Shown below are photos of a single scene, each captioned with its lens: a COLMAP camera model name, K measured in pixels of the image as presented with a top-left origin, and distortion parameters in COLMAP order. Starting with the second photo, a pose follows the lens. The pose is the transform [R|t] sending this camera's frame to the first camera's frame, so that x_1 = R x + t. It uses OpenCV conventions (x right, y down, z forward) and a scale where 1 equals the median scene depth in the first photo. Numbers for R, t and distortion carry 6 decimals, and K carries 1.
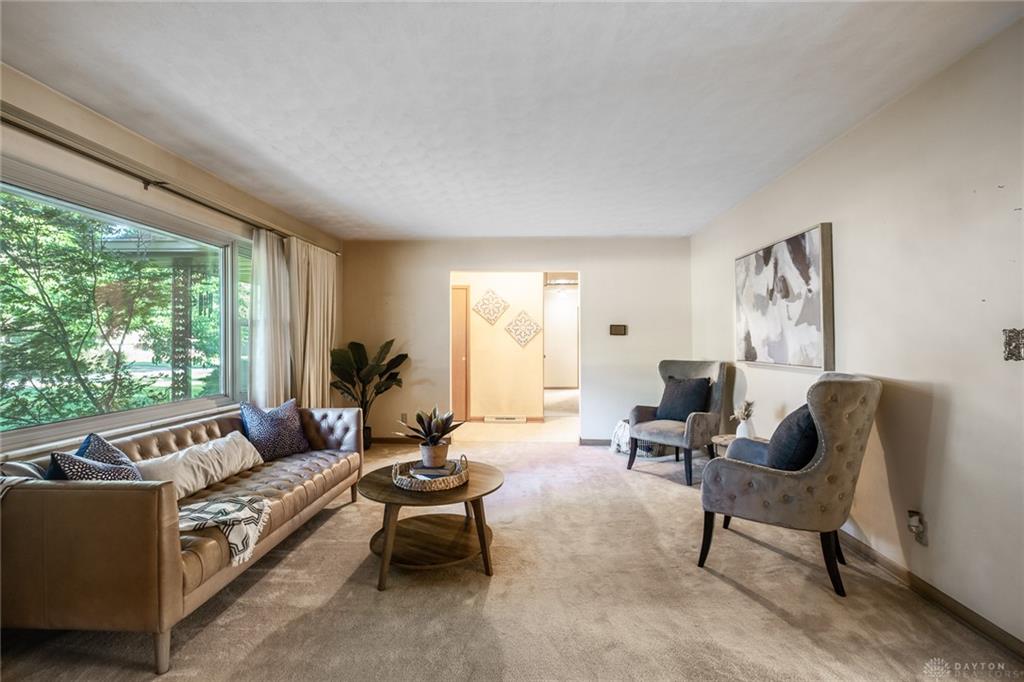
lens RADIAL K [[445.2, 0, 512.2], [0, 445.2, 334.3], [0, 0, 1]] dist [-0.010533, 0.001182]
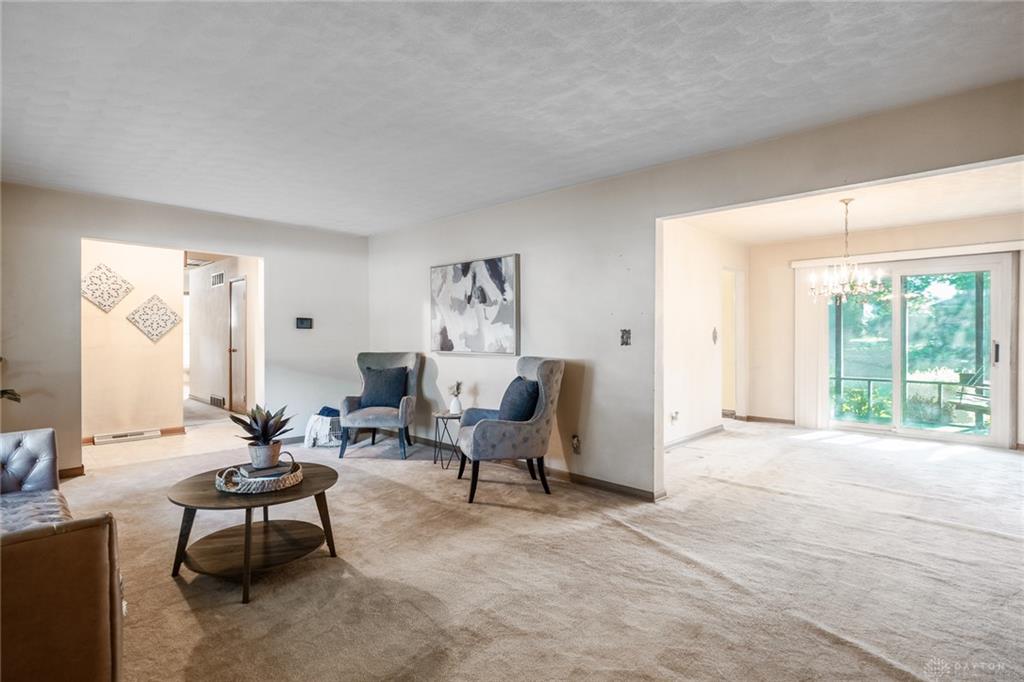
lens RADIAL K [[445.2, 0, 514.9], [0, 445.2, 337.1], [0, 0, 1]] dist [-0.010533, 0.001182]
pose [[0.703201, -0.001358, 0.710990, -0.302051], [-0.013446, 0.999794, 0.015209, -0.000637], [-0.710864, -0.020255, 0.703038, -0.022301]]
